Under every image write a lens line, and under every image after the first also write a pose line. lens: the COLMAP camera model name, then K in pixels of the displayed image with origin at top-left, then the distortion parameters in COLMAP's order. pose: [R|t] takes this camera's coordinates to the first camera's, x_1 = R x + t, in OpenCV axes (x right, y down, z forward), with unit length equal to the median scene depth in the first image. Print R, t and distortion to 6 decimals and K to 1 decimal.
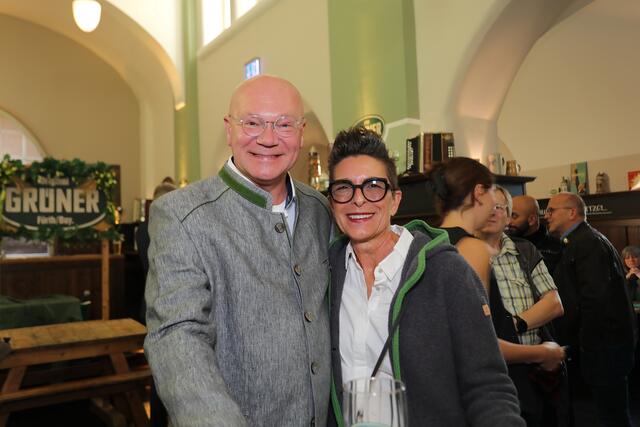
lens RADIAL K [[530.4, 0, 306.3], [0, 530.4, 205.8], [0, 0, 1]] dist [-0.009199, -0.002412]
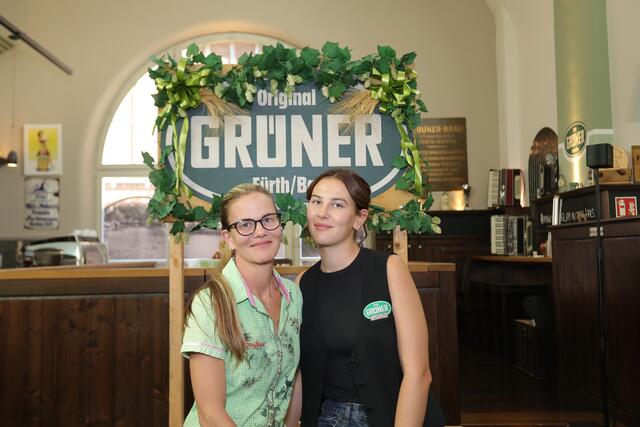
lens RADIAL K [[691.2, 0, 307.4], [0, 691.2, 211.0], [0, 0, 1]] dist [0.026444, 0.010949]
pose [[0.832908, -0.012548, -0.553269, -0.136167], [0.024731, 0.999588, 0.014560, 0.039890], [0.552858, -0.025810, 0.832875, 0.509741]]
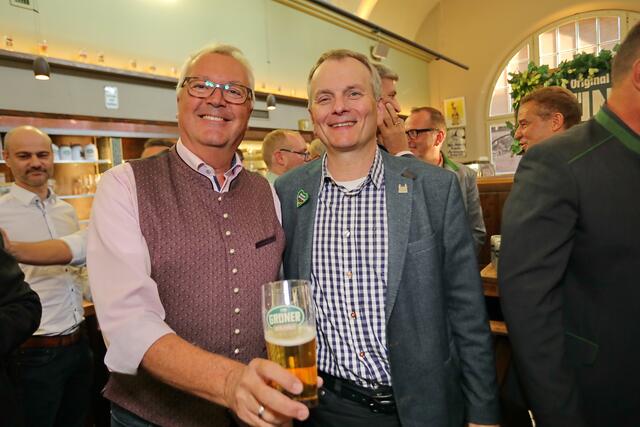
lens RADIAL K [[430.5, 0, 317.9], [0, 430.5, 196.1], [0, 0, 1]] dist [0.000150, 0.003793]
pose [[0.304883, 0.047600, -0.951200, 0.029145], [0.118395, 0.989109, 0.087446, 0.019056], [0.945002, -0.139278, 0.295927, 0.383941]]
